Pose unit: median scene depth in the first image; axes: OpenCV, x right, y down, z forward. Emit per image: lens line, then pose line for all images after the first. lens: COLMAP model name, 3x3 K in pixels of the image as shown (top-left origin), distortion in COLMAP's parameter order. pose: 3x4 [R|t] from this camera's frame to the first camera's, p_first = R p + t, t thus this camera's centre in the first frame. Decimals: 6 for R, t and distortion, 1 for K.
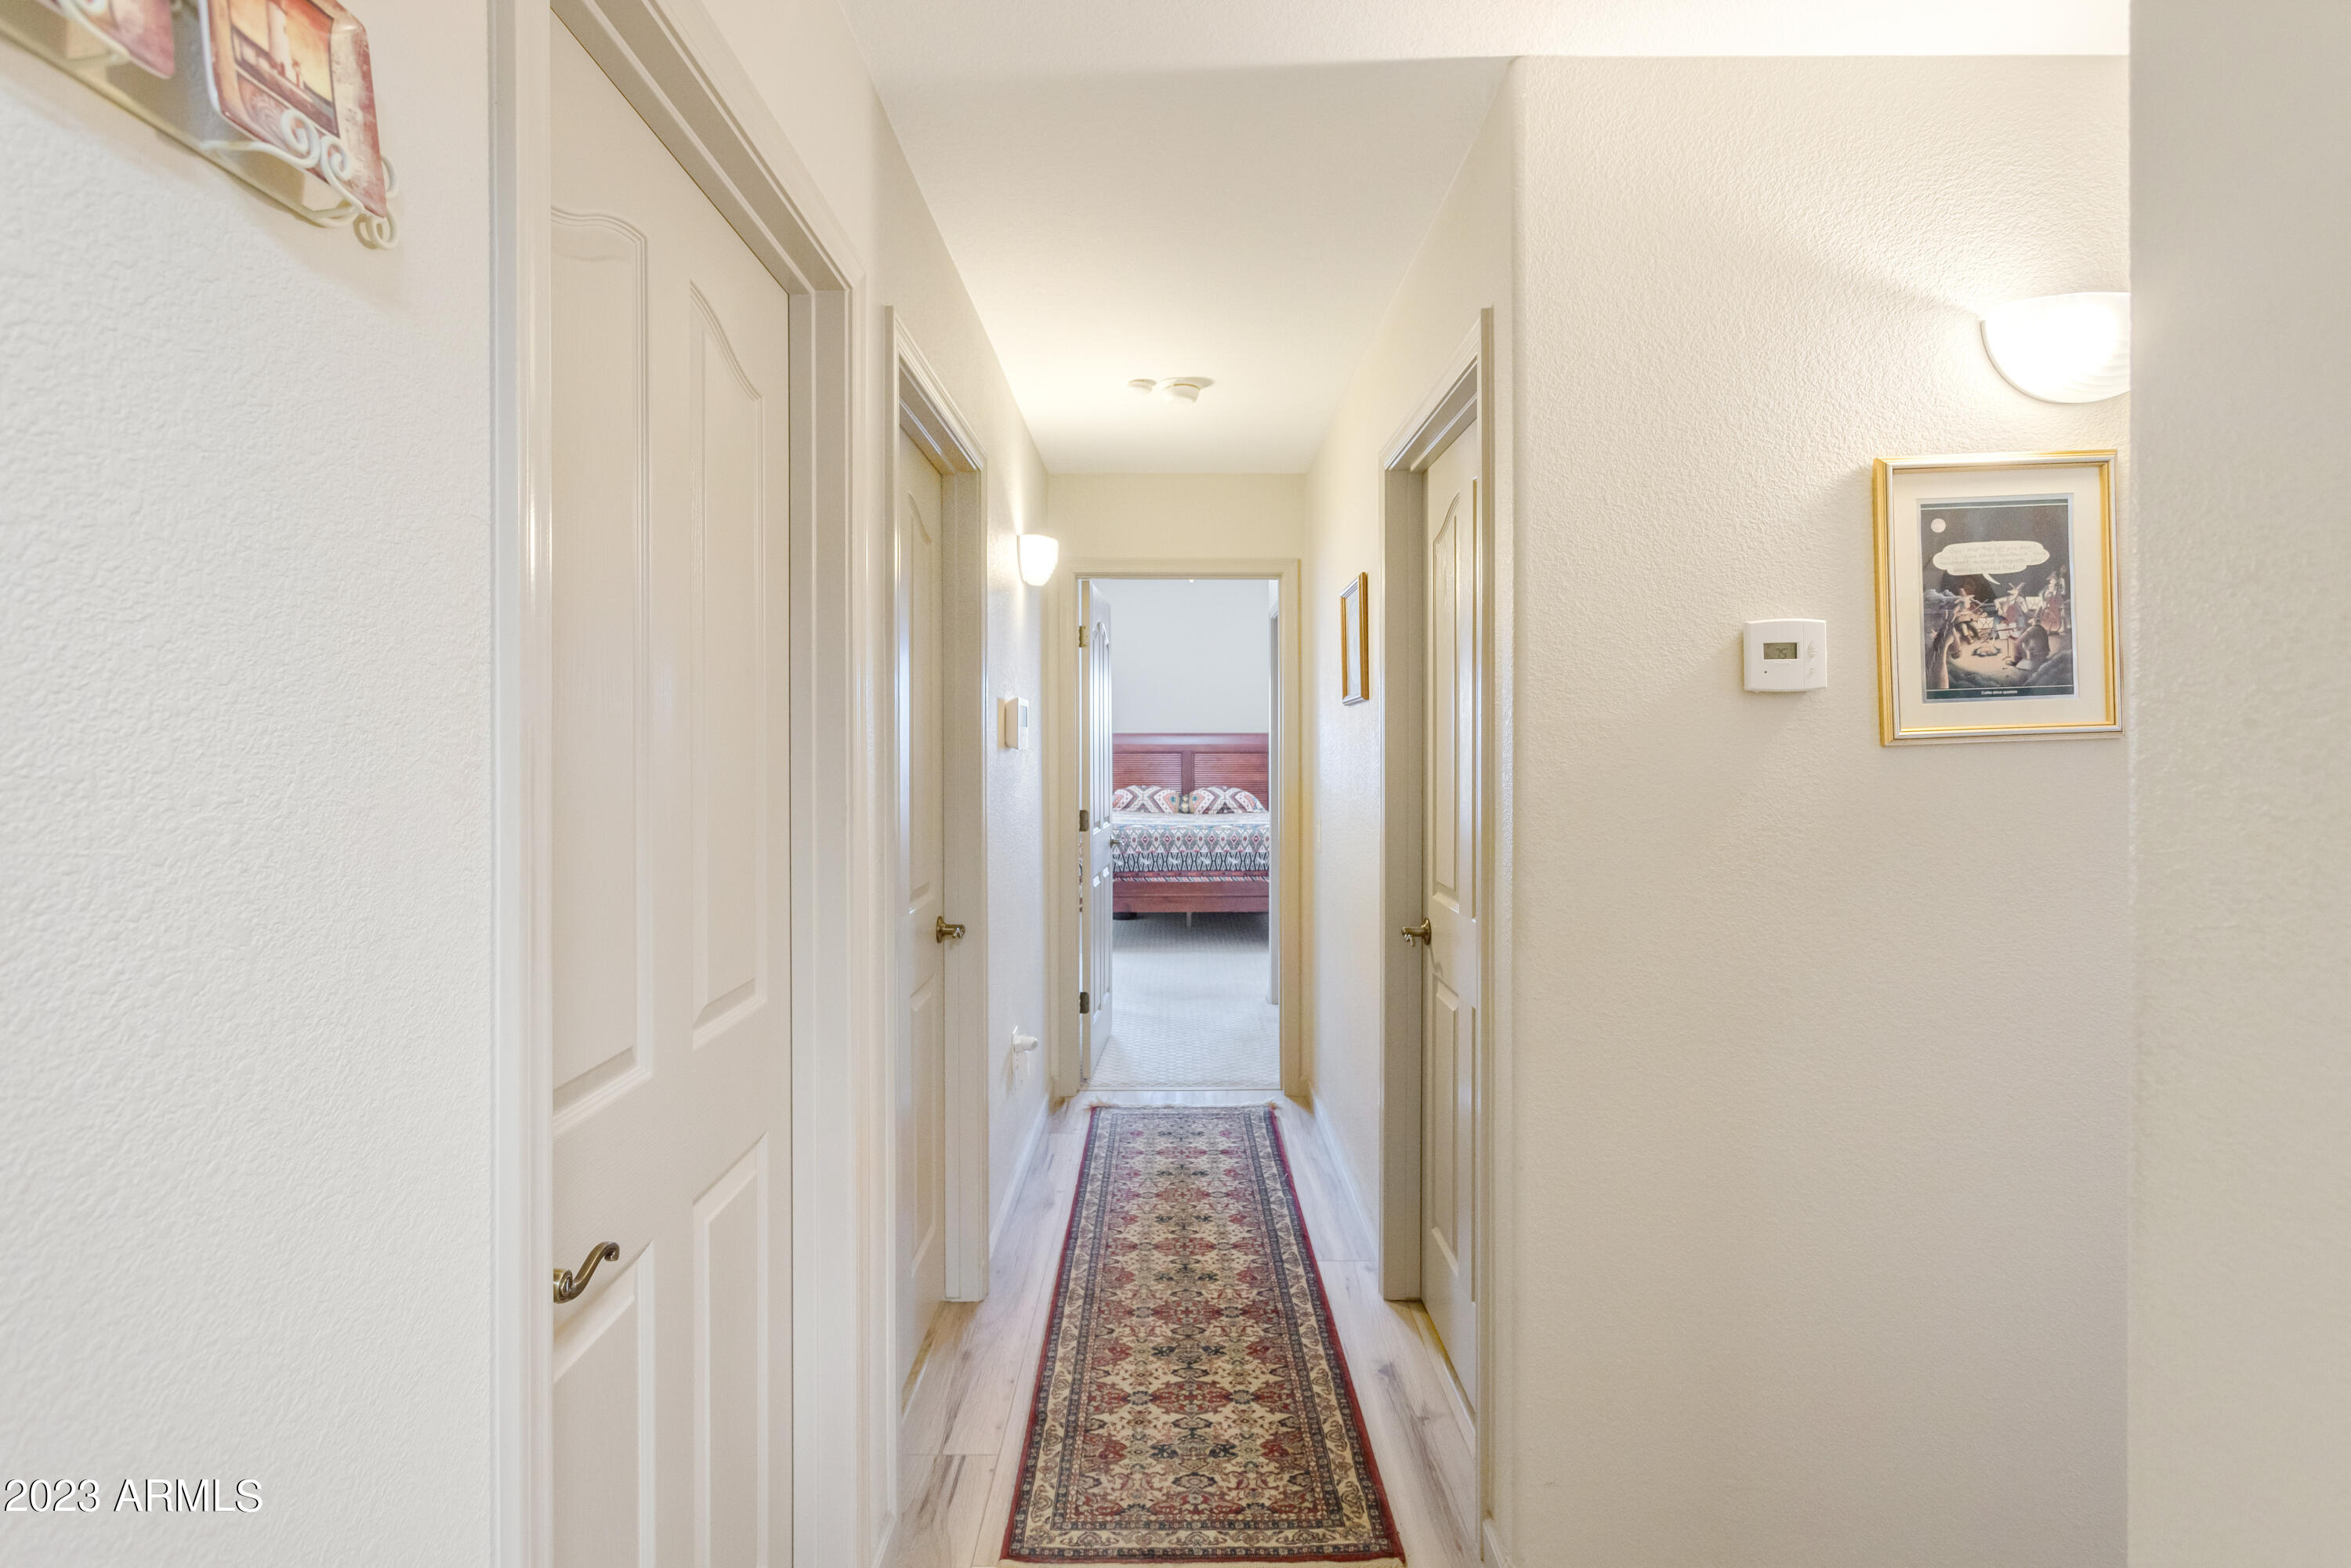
lens RADIAL K [[1136.0, 0, 1172.3], [0, 1136.0, 764.7], [0, 0, 1]] dist [-0.004206, -0.000720]
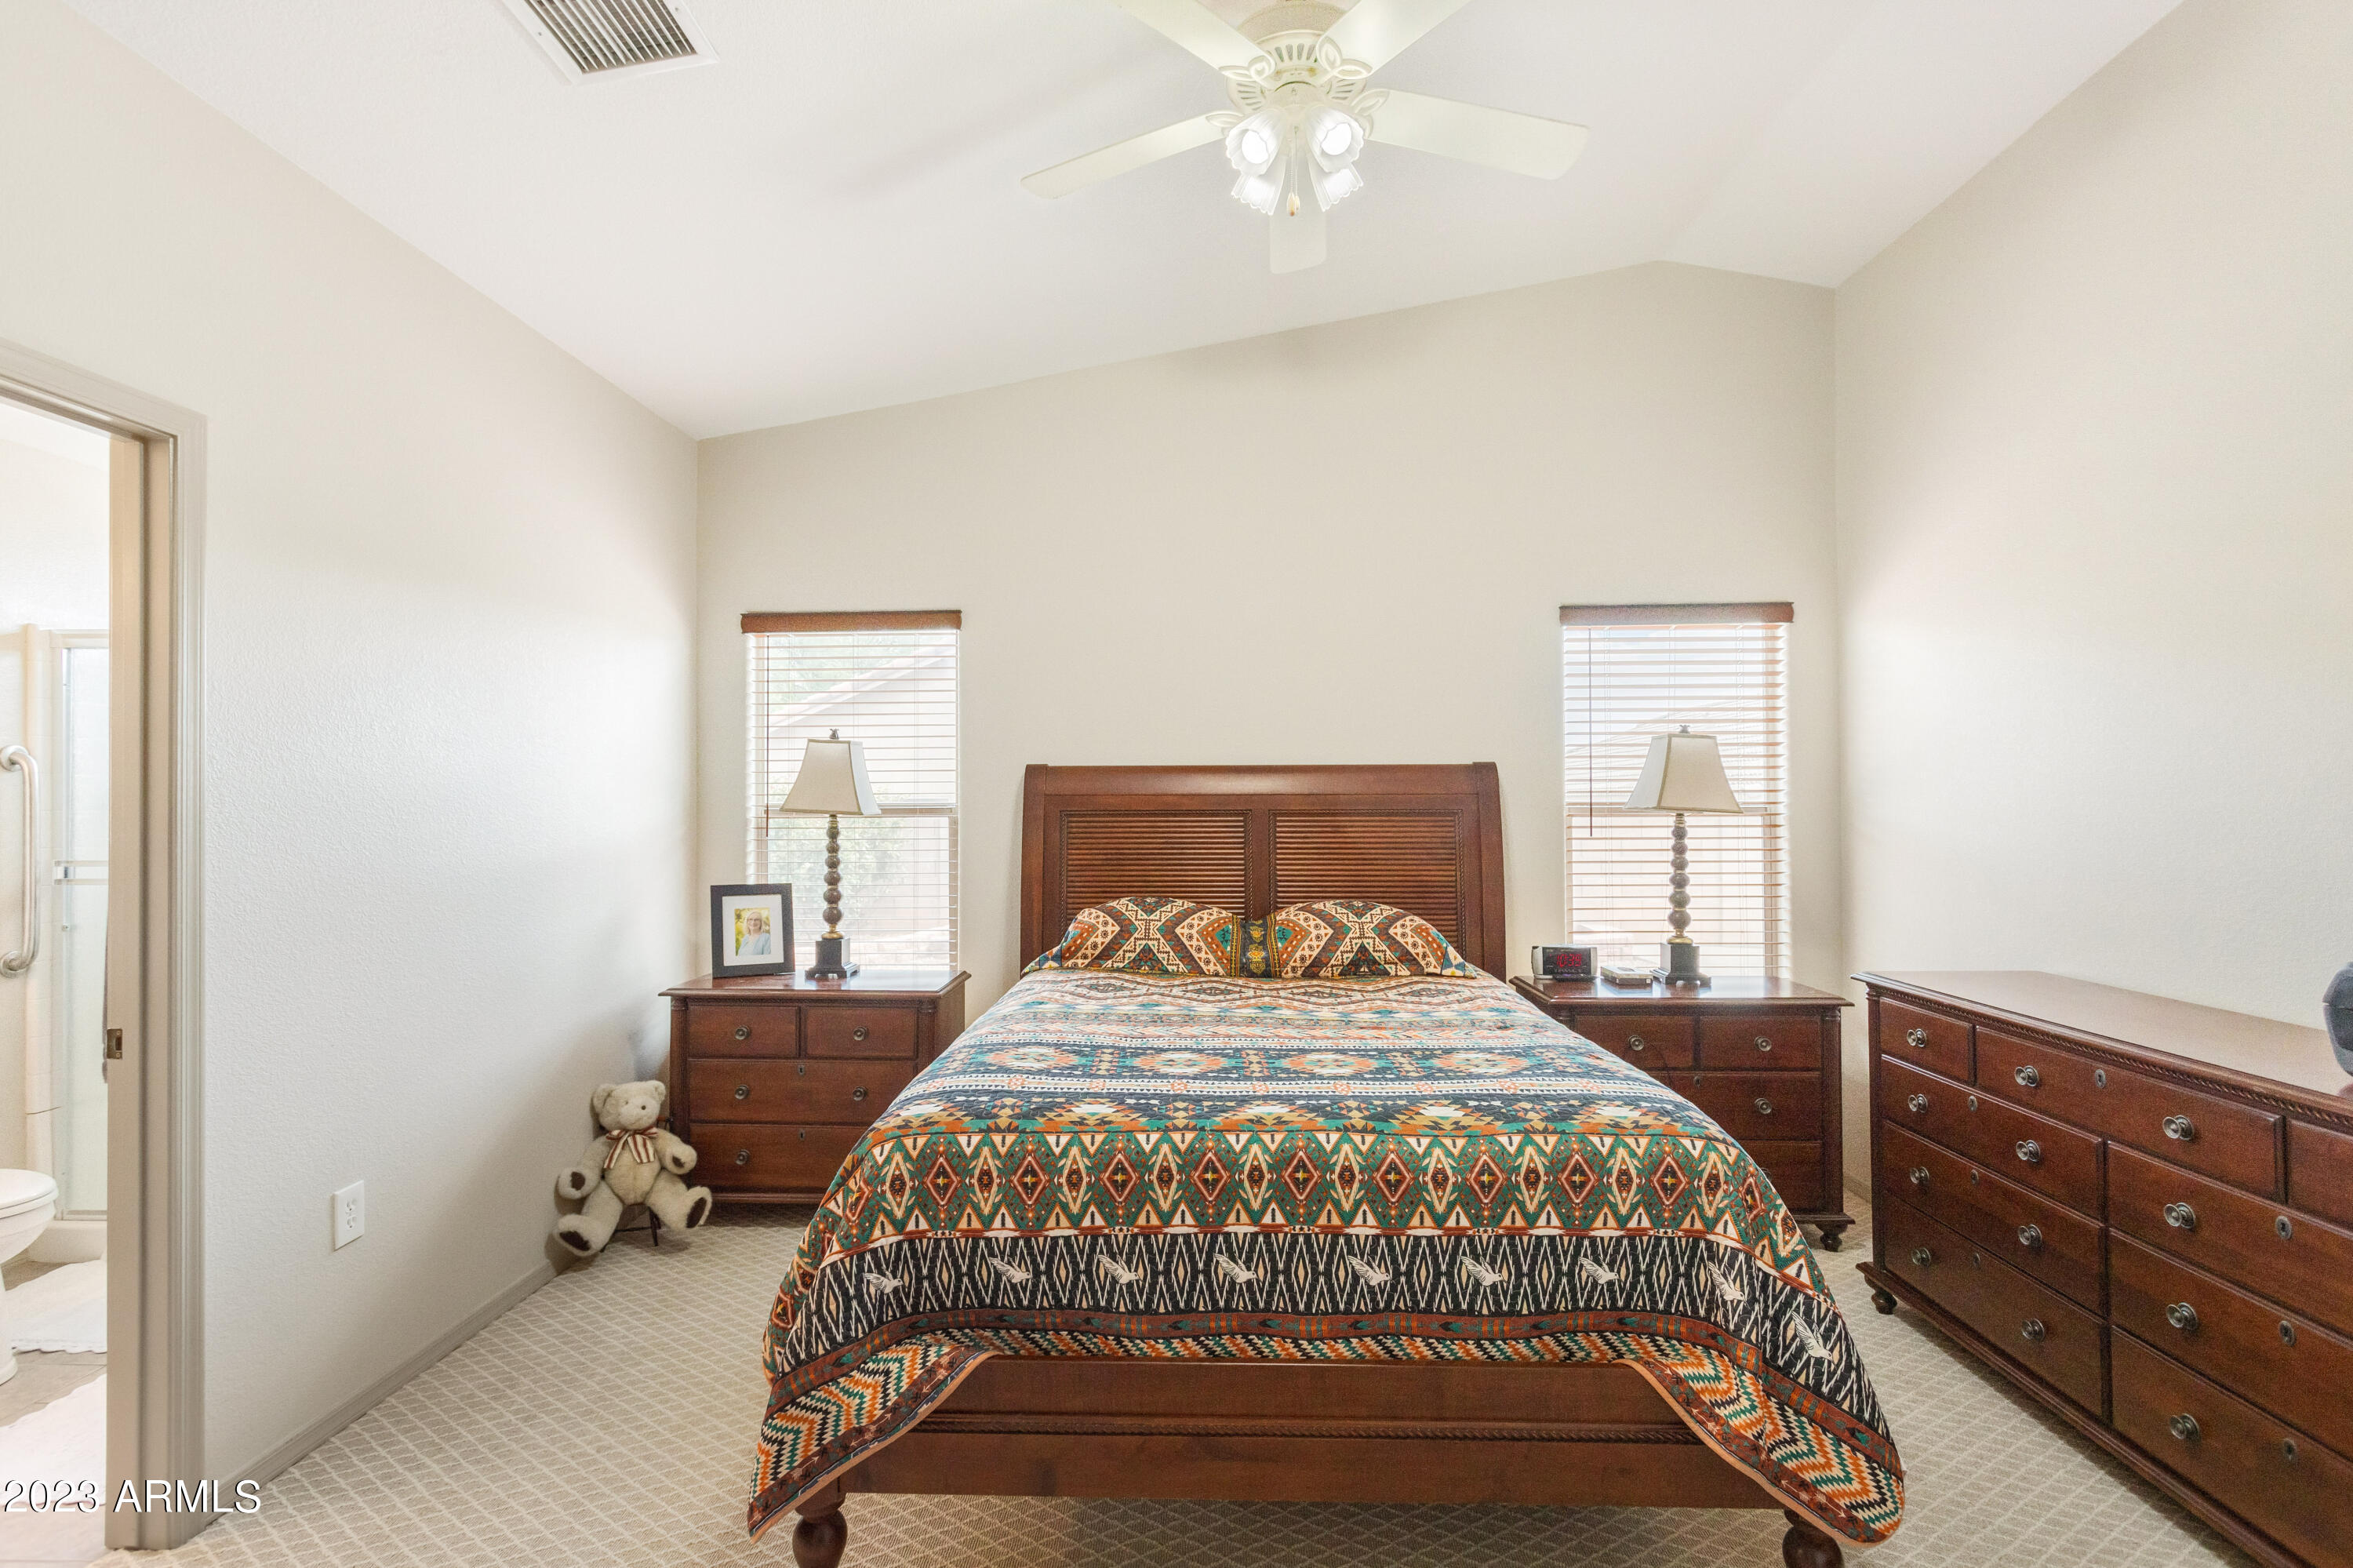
lens RADIAL K [[1137.1, 0, 1186.7], [0, 1137.1, 794.5], [0, 0, 1]] dist [-0.004206, -0.000720]
pose [[0.999683, -0.003495, -0.024929, -0.002524], [0.002982, 0.999783, -0.020609, -0.009663], [0.024996, 0.020528, 0.999477, 0.620084]]
